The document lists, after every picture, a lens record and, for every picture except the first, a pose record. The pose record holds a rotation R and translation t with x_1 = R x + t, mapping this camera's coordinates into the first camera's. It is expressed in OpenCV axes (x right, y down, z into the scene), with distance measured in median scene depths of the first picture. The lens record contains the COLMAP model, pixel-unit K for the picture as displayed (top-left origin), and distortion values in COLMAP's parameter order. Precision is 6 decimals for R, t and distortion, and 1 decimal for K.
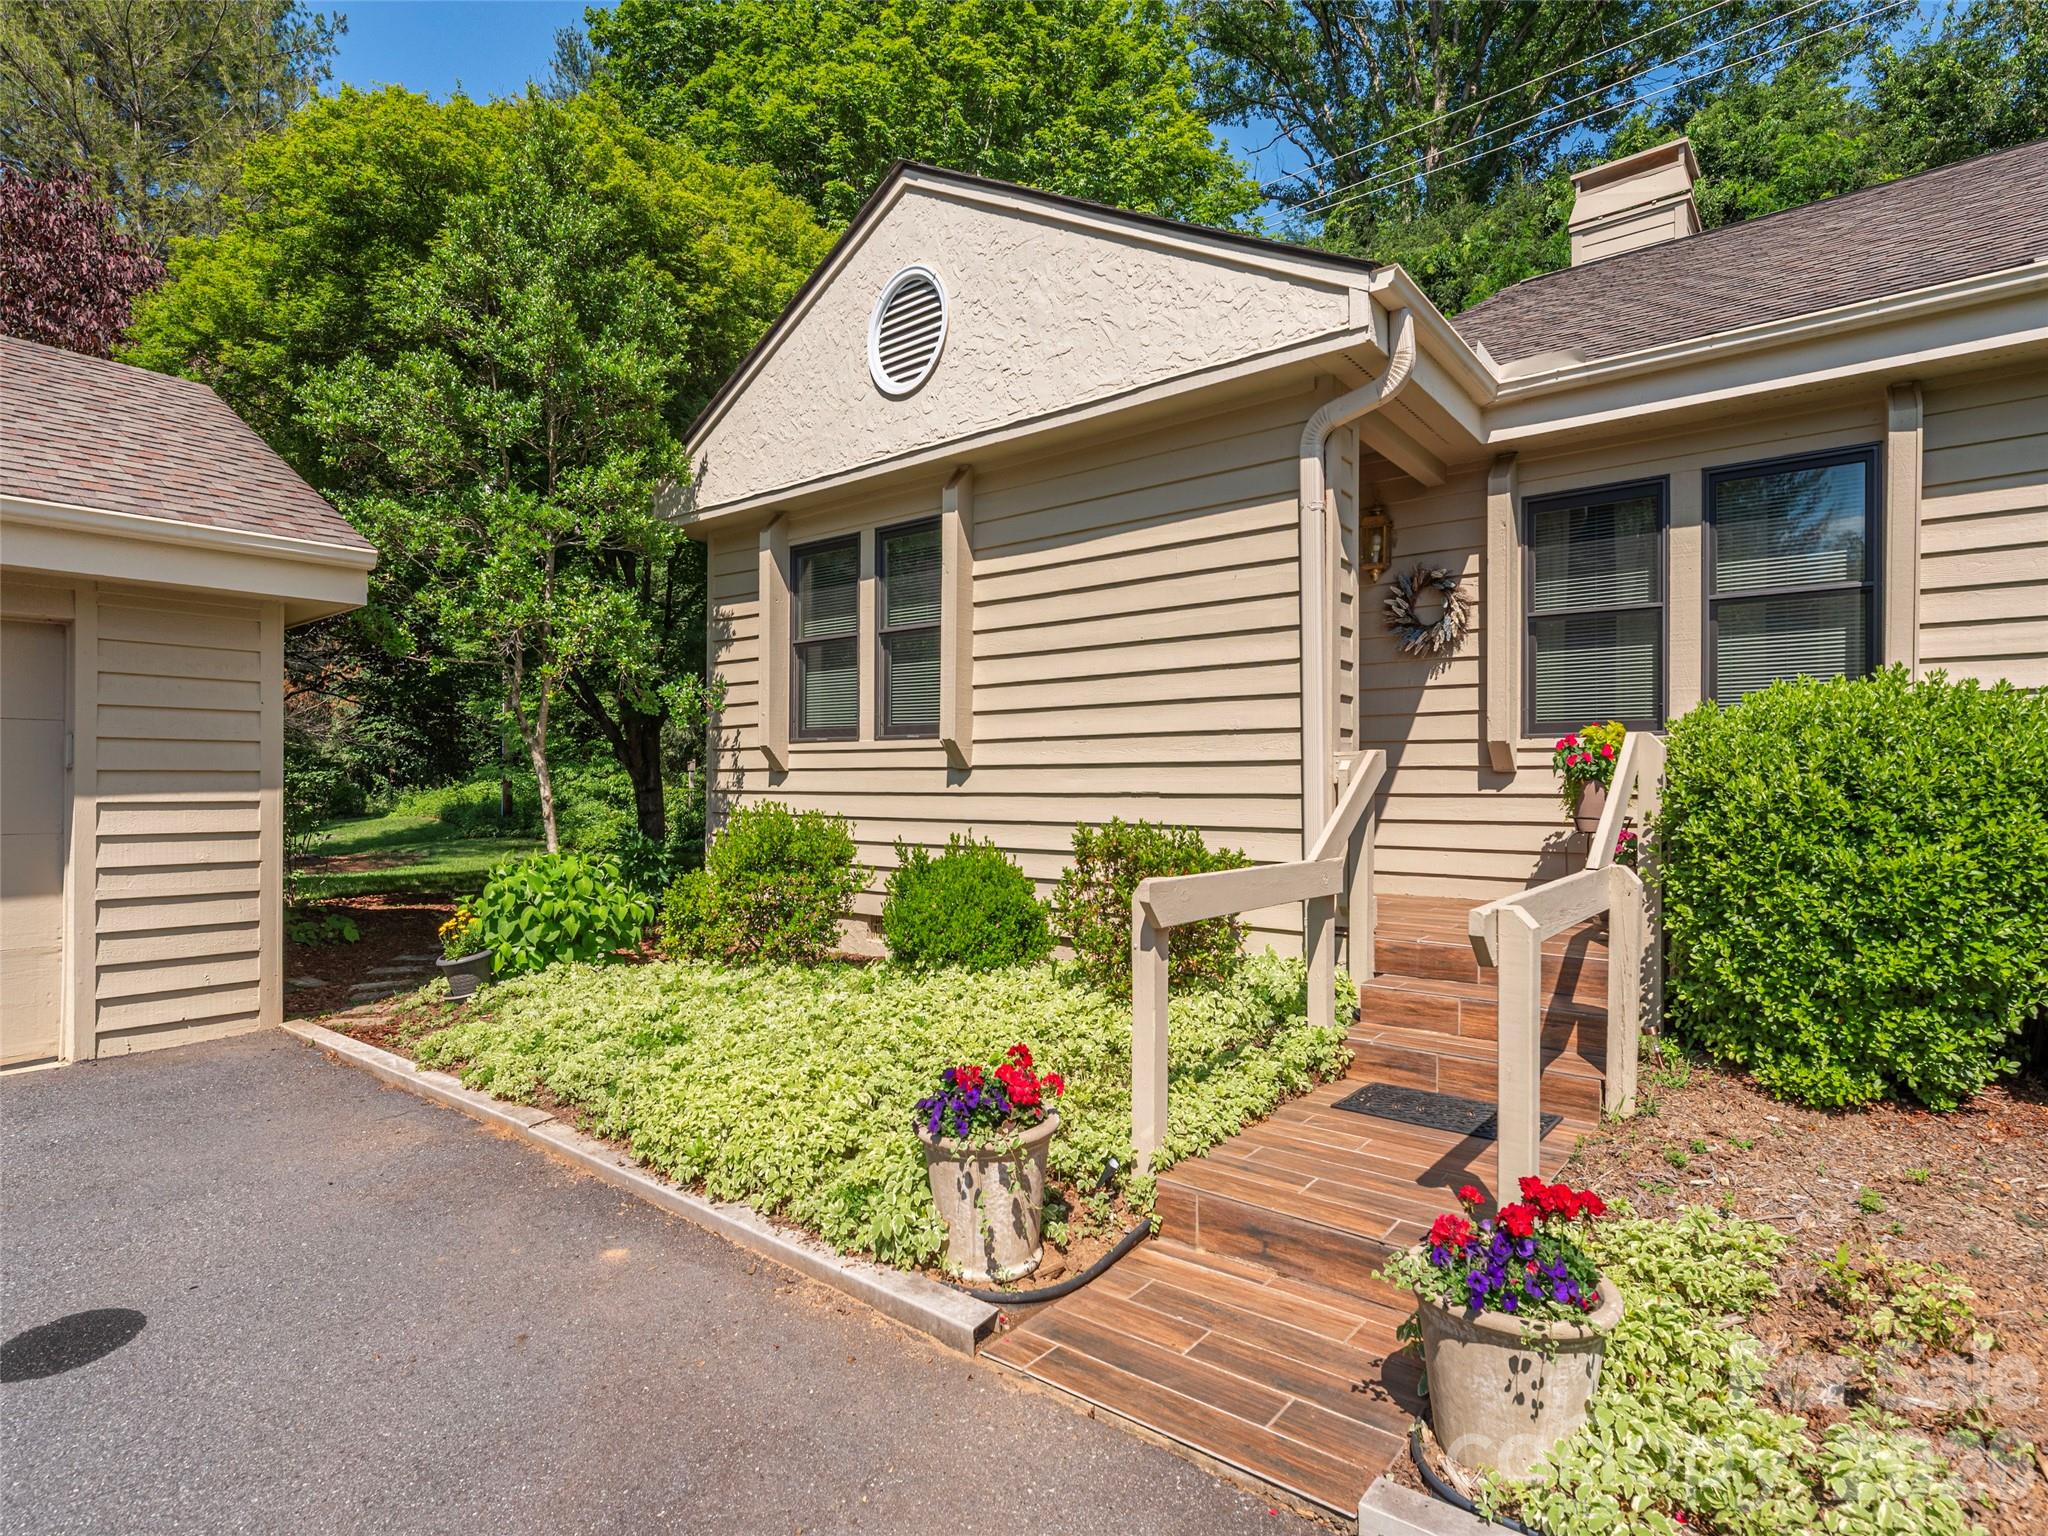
lens RADIAL K [[1047.7, 0, 1024.0], [0, 1047.7, 768.0], [0, 0, 1]] dist [-0.000940, -0.000728]
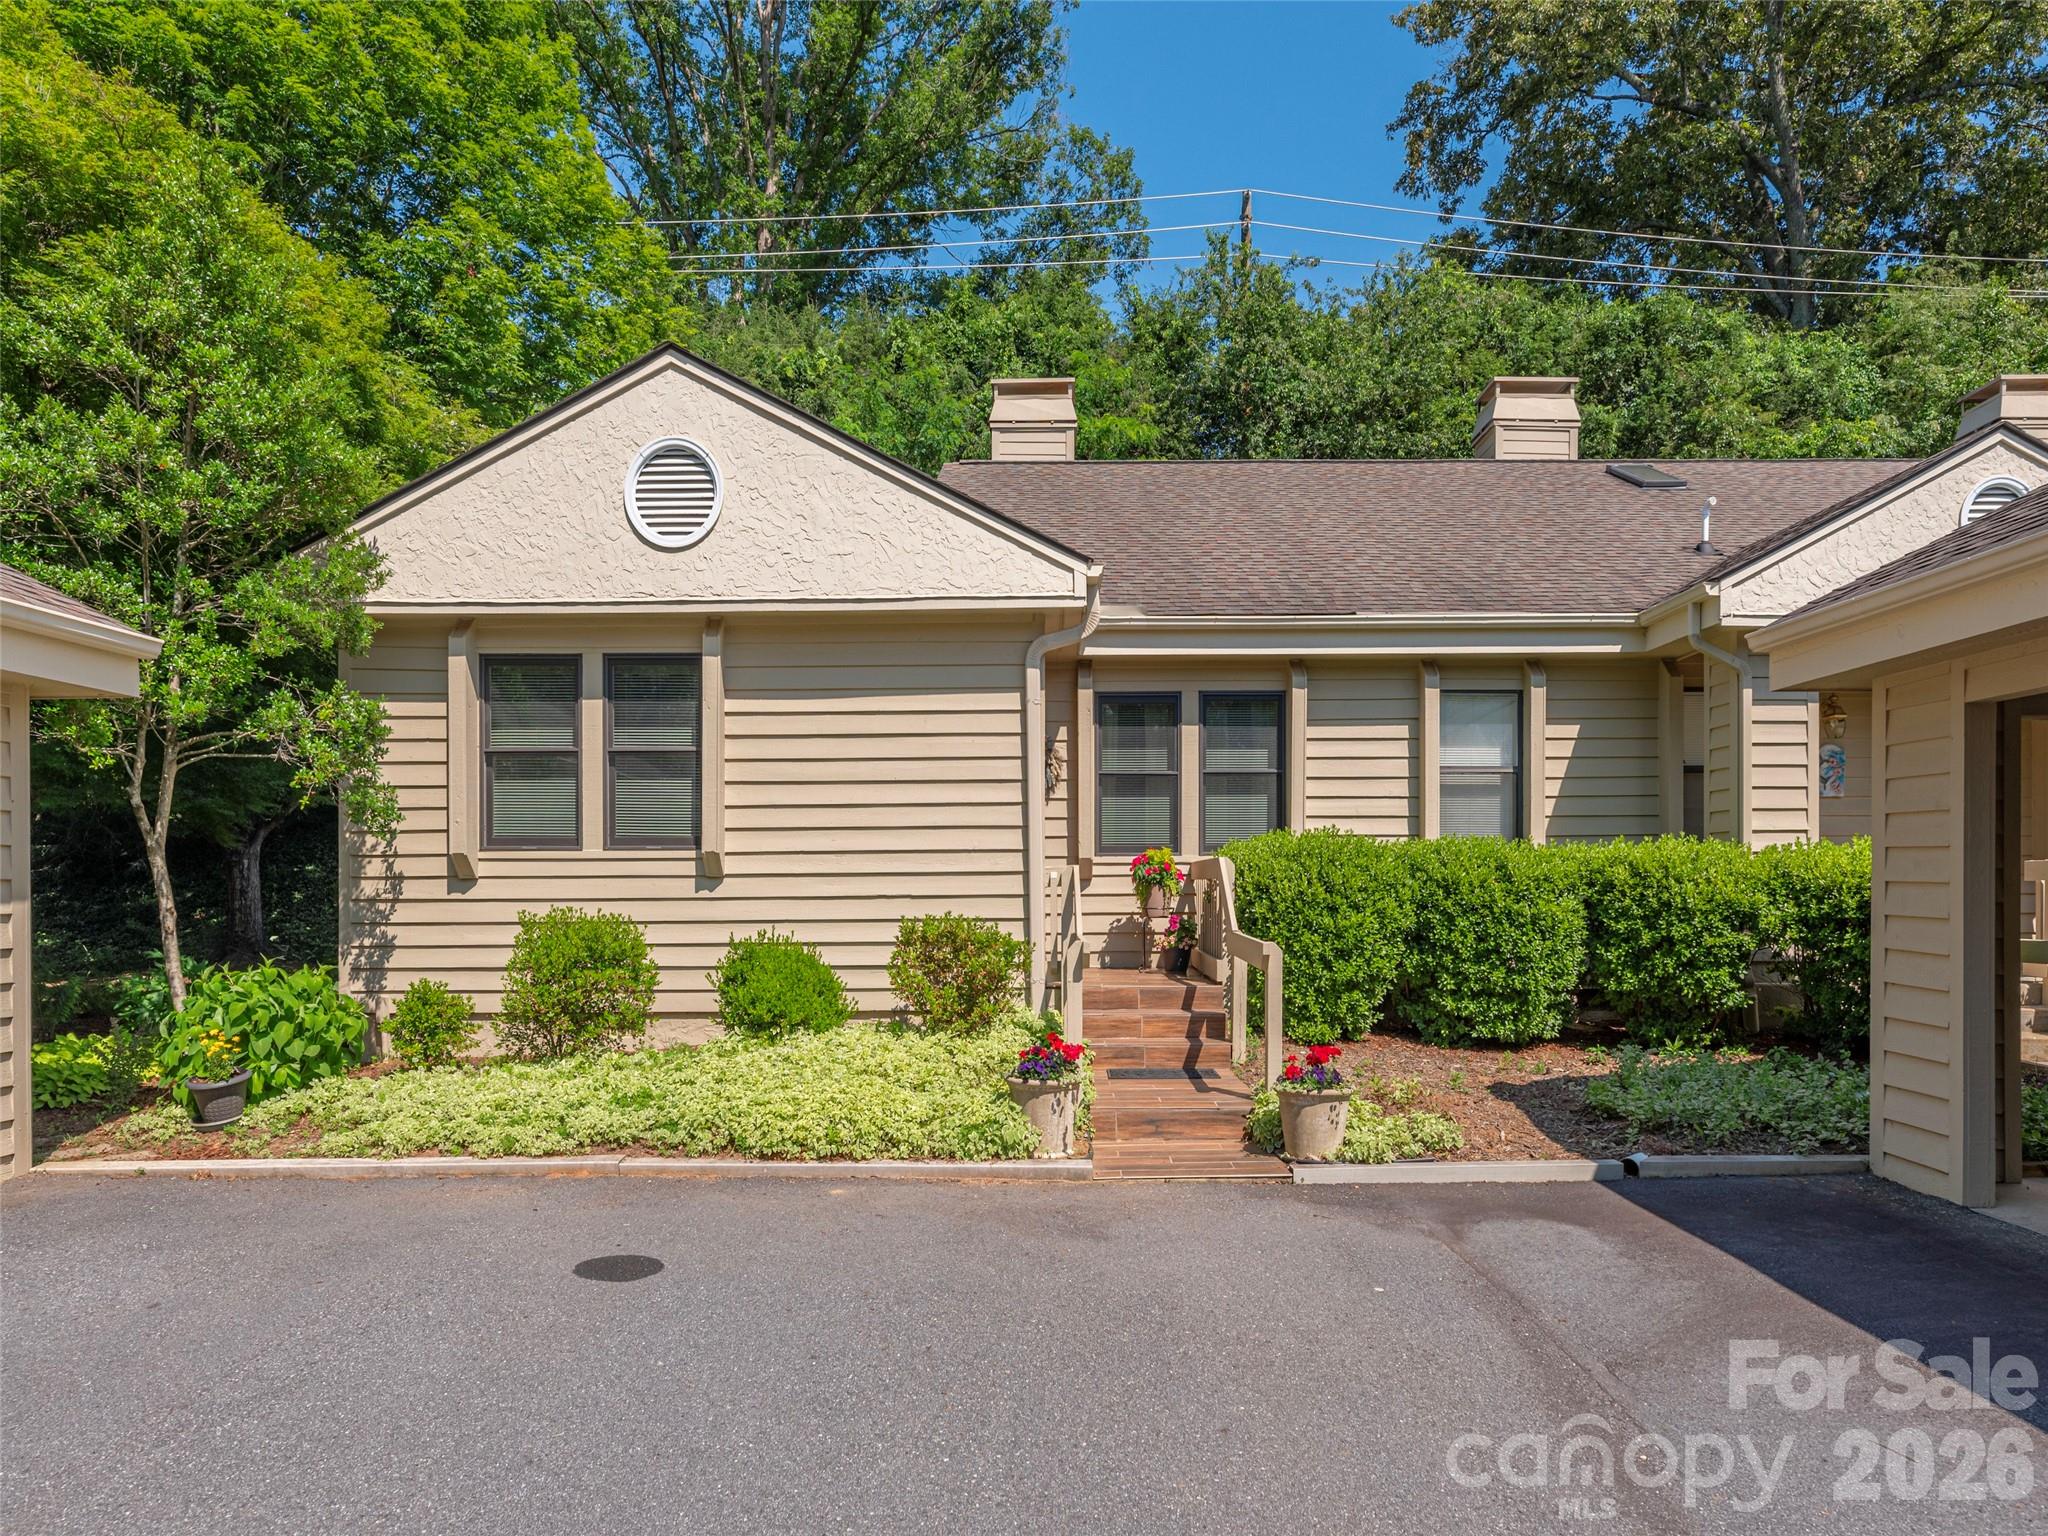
lens RADIAL K [[1252.5, 0, 1026.3], [0, 1252.5, 868.1], [0, 0, 1]] dist [0.001595, 0.000129]
pose [[0.790676, 0.004283, 0.612220, -0.665428], [-0.002445, 0.999990, -0.003838, -0.004259], [-0.612230, 0.001538, 0.790678, -0.324443]]
